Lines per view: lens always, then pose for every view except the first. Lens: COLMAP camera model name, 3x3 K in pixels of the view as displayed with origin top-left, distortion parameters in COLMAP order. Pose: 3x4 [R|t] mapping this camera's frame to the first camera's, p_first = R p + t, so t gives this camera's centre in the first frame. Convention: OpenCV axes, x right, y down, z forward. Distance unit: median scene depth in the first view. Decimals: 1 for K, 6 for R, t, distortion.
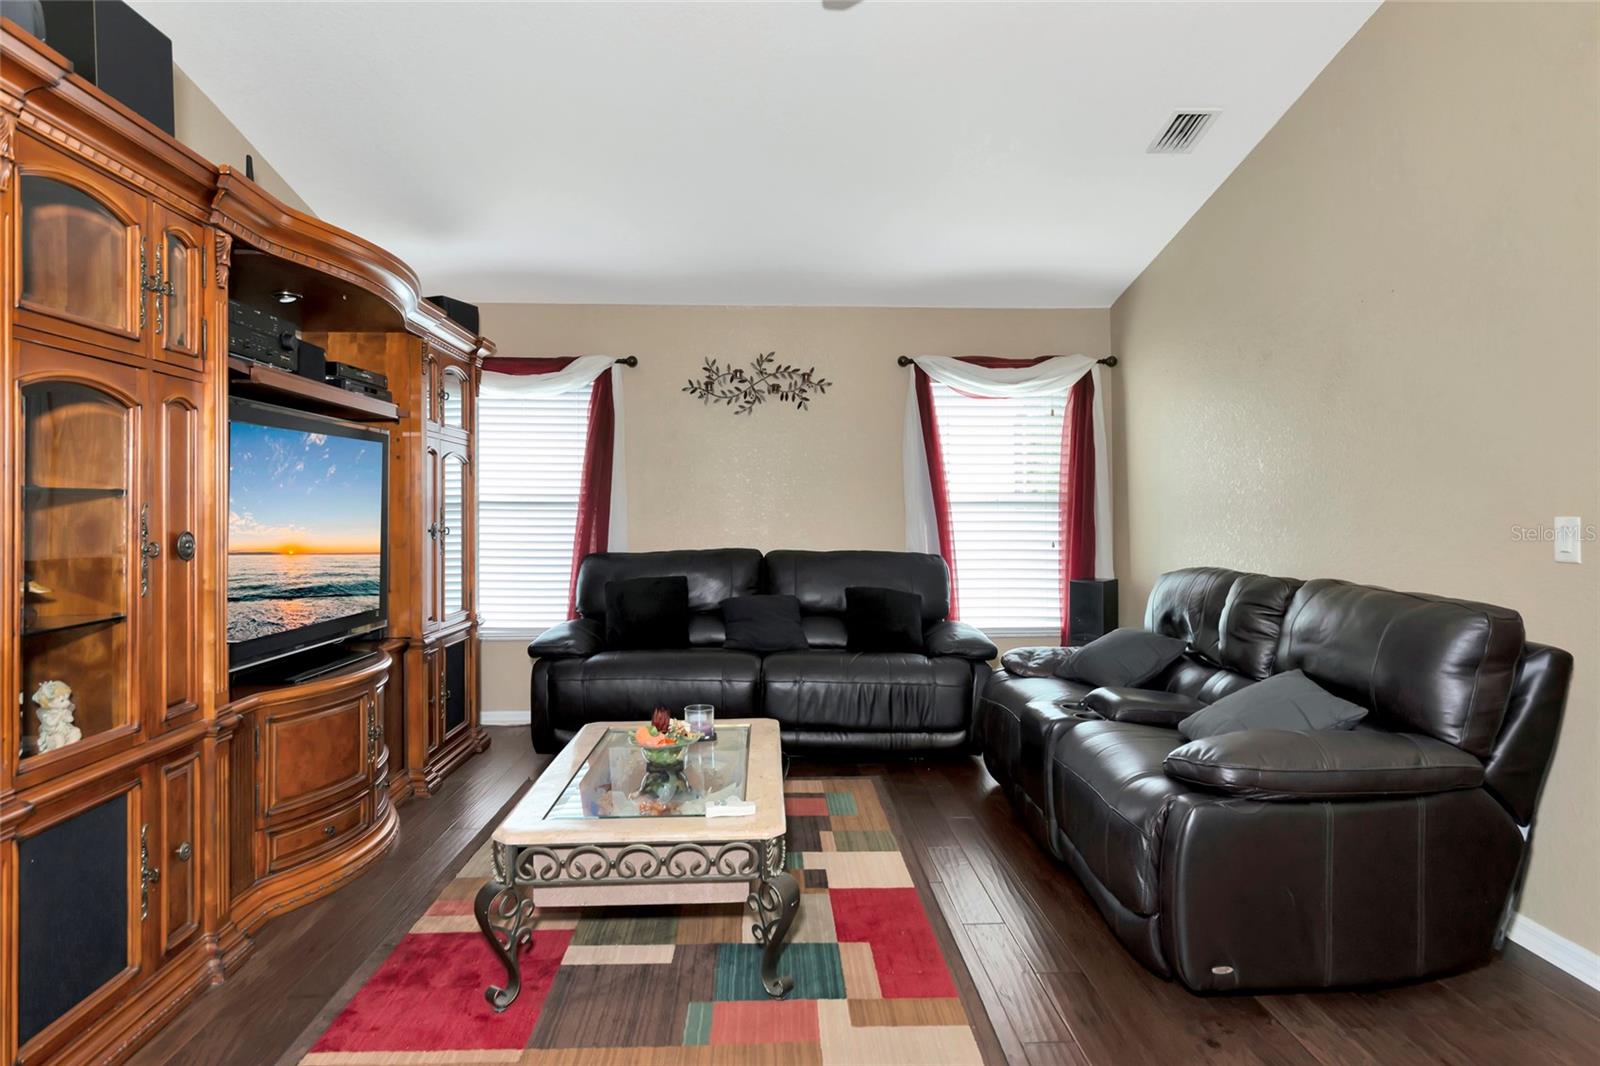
lens RADIAL K [[920.8, 0, 828.0], [0, 920.8, 496.0], [0, 0, 1]] dist [-0.004268, 0.000809]
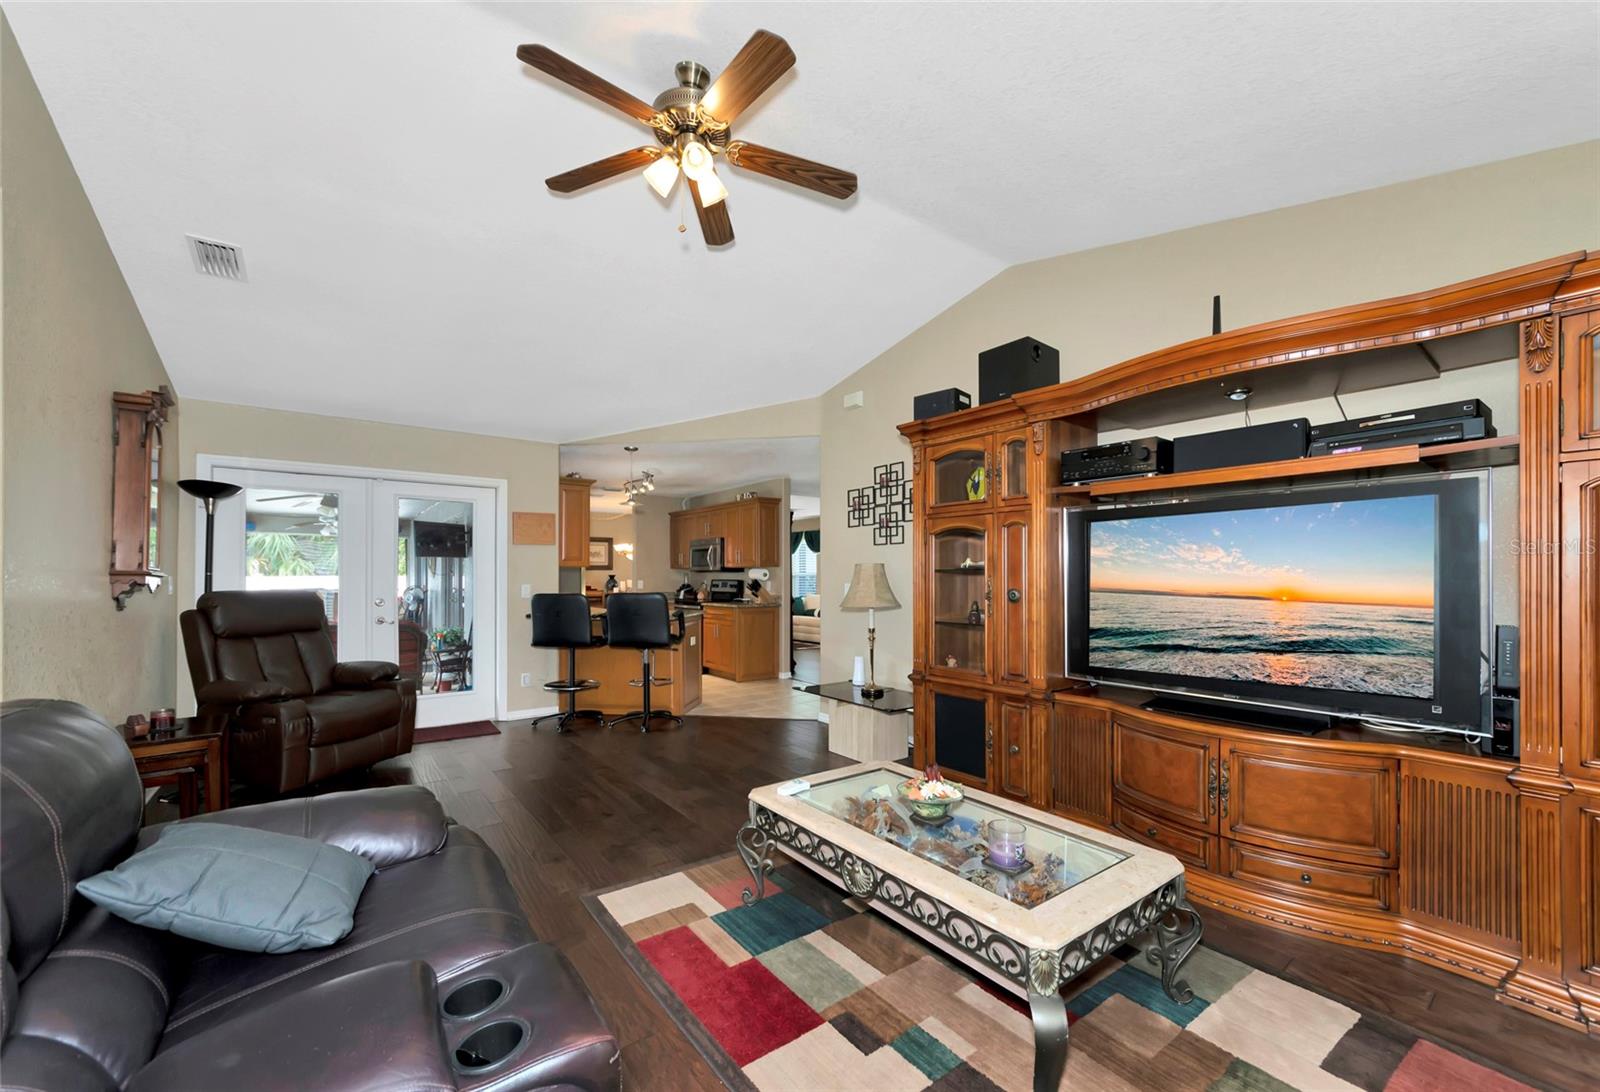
lens RADIAL K [[629.3, 0, 802.5], [0, 629.3, 581.0], [0, 0, 1]] dist [-0.022609, -0.000135]
pose [[-0.827743, 0.005714, -0.561079, 0.214634], [0.008547, 0.999961, -0.002426, 0.010160], [0.561043, -0.006804, -0.827759, 0.908934]]
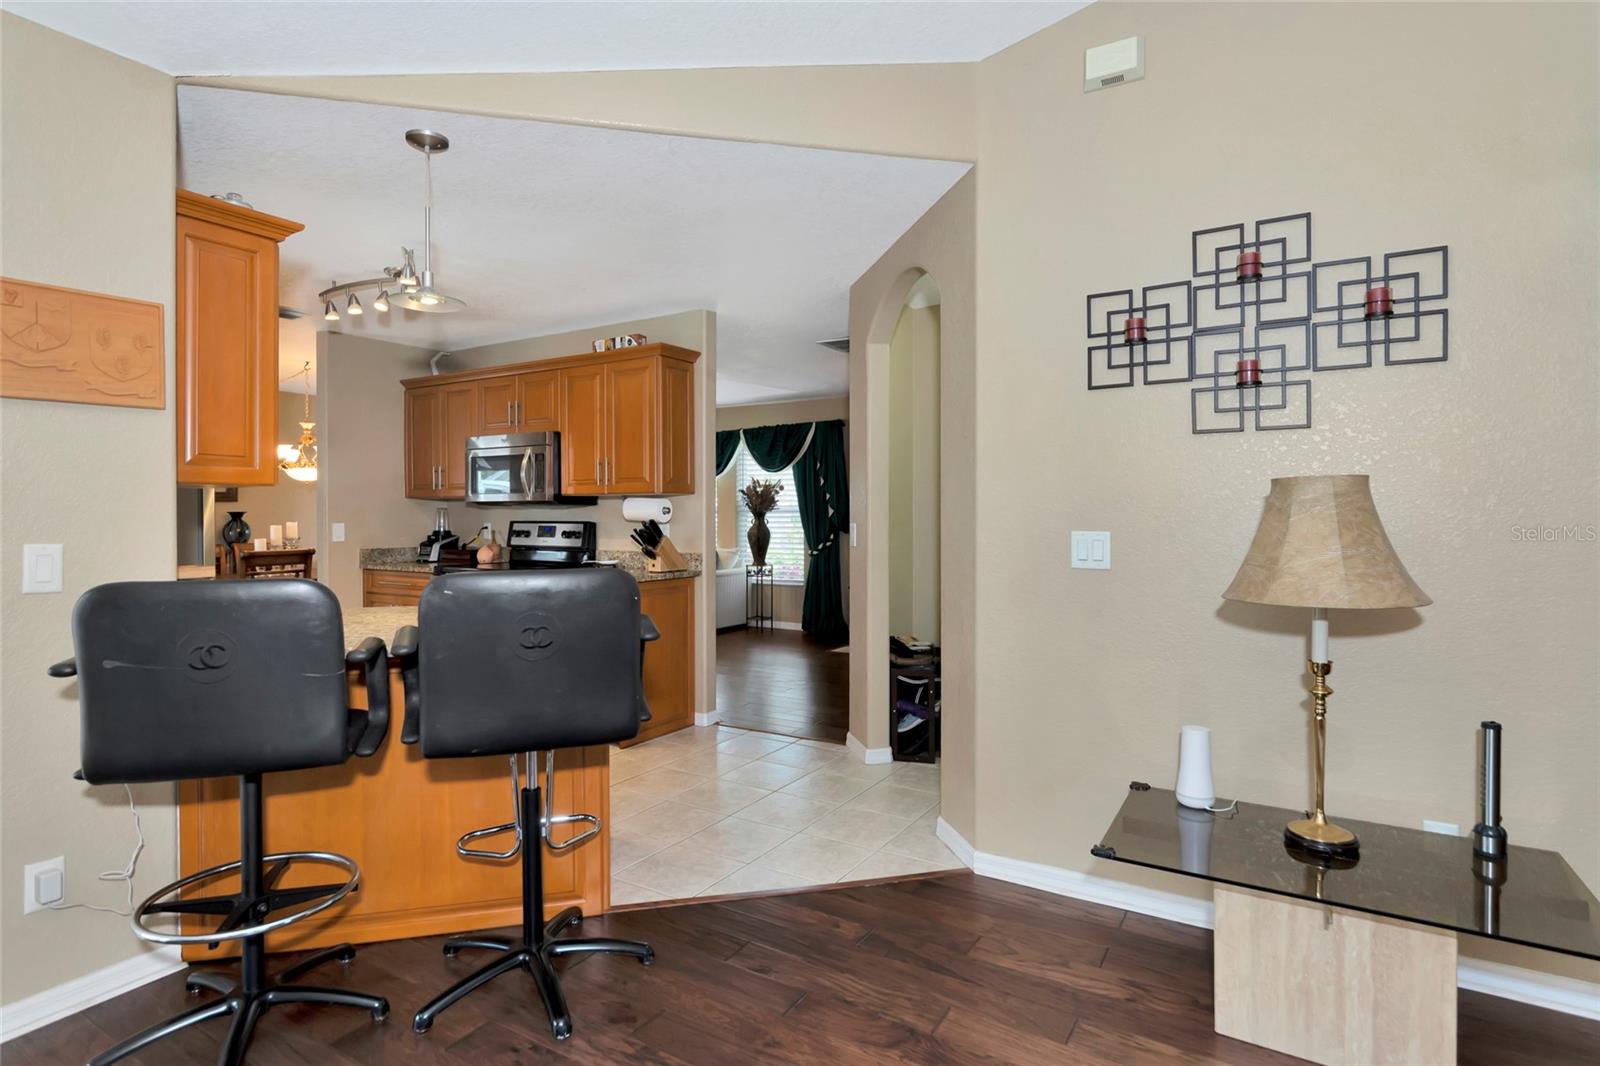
lens RADIAL K [[812.3, 0, 802.9], [0, 812.3, 520.5], [0, 0, 1]] dist [-0.001264, -0.001029]
pose [[-0.570895, 0.010054, -0.820962, 0.105025], [0.013271, 0.999907, 0.003016, 0.000508], [0.820916, -0.009173, -0.570975, 0.218144]]
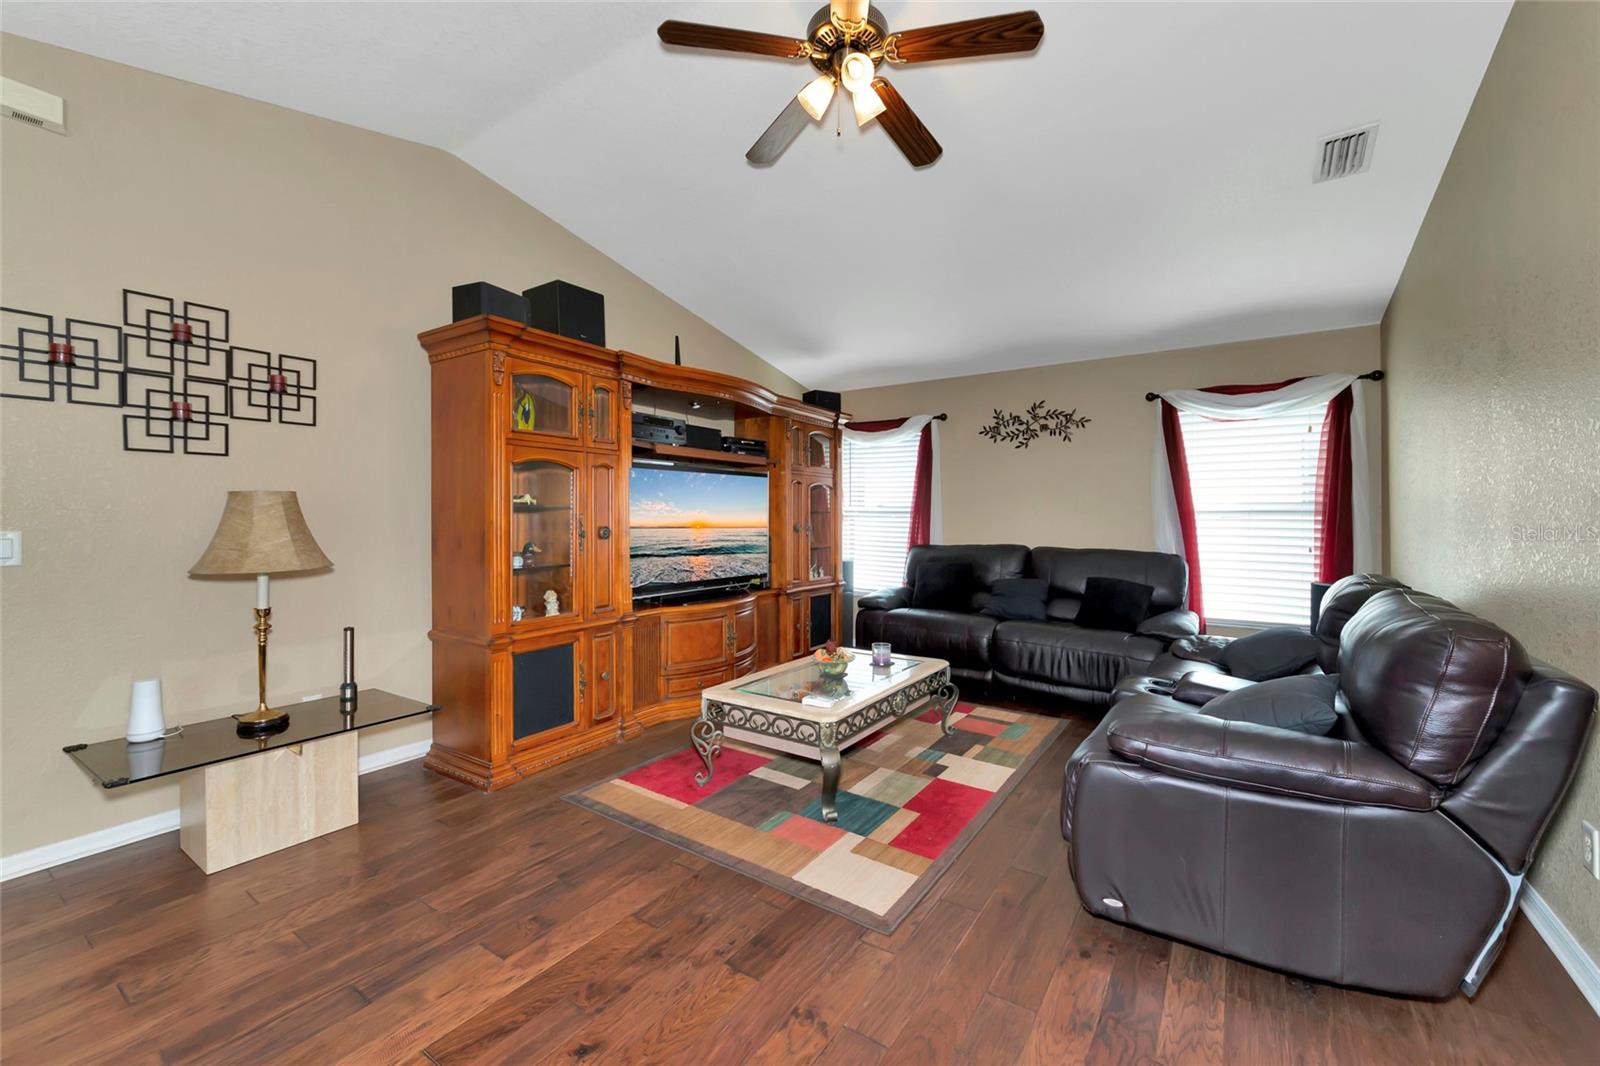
lens RADIAL K [[641.4, 0, 812.2], [0, 641.4, 512.4], [0, 0, 1]] dist [0.000880, 0.000105]
pose [[0.802791, -0.000186, -0.596261, 0.279505], [0.005900, 0.999953, 0.007632, -0.001157], [0.596232, -0.009646, 0.802755, 0.045051]]
